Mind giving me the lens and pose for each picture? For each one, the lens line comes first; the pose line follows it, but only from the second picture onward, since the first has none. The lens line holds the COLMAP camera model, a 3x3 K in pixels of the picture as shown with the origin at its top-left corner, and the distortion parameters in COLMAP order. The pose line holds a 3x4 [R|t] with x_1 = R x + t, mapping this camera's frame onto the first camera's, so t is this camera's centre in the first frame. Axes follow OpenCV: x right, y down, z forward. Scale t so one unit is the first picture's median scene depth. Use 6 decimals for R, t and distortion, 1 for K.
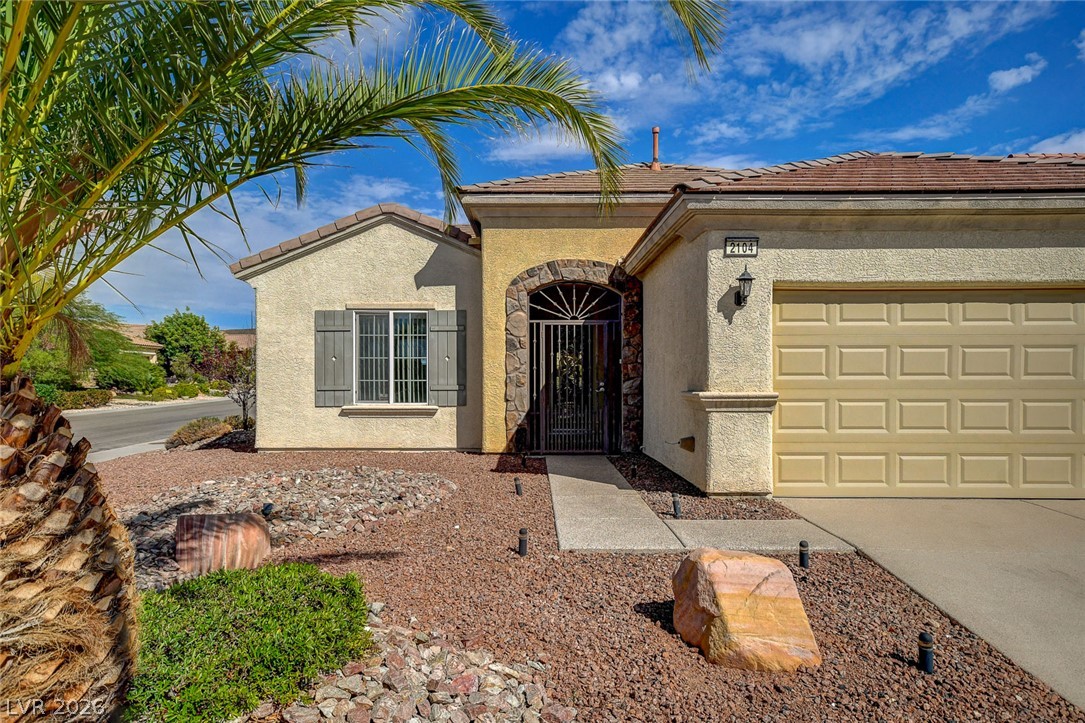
lens RADIAL K [[688.0, 0, 531.8], [0, 688.0, 358.5], [0, 0, 1]] dist [0.015550, 0.000997]
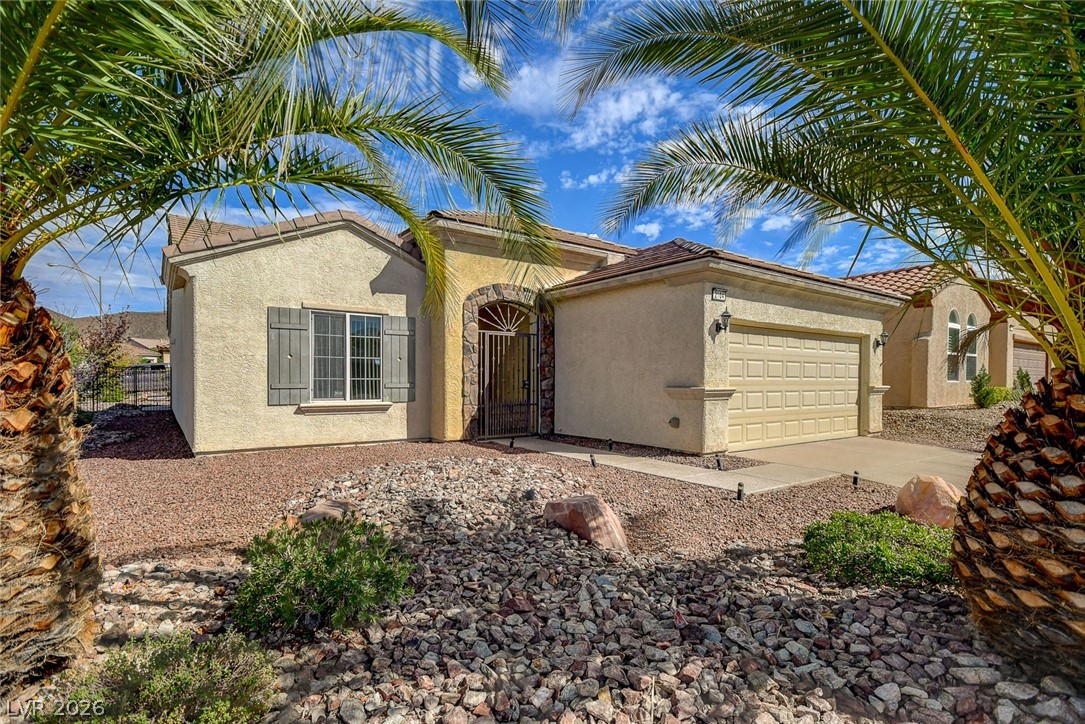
lens RADIAL K [[538.2, 0, 546.2], [0, 538.2, 360.1], [0, 0, 1]] dist [-0.002131, -0.009831]
pose [[0.800522, 0.025894, 0.598744, -0.475748], [-0.022207, 0.999662, -0.013543, 0.007948], [-0.598892, -0.002455, 0.800826, 0.163406]]
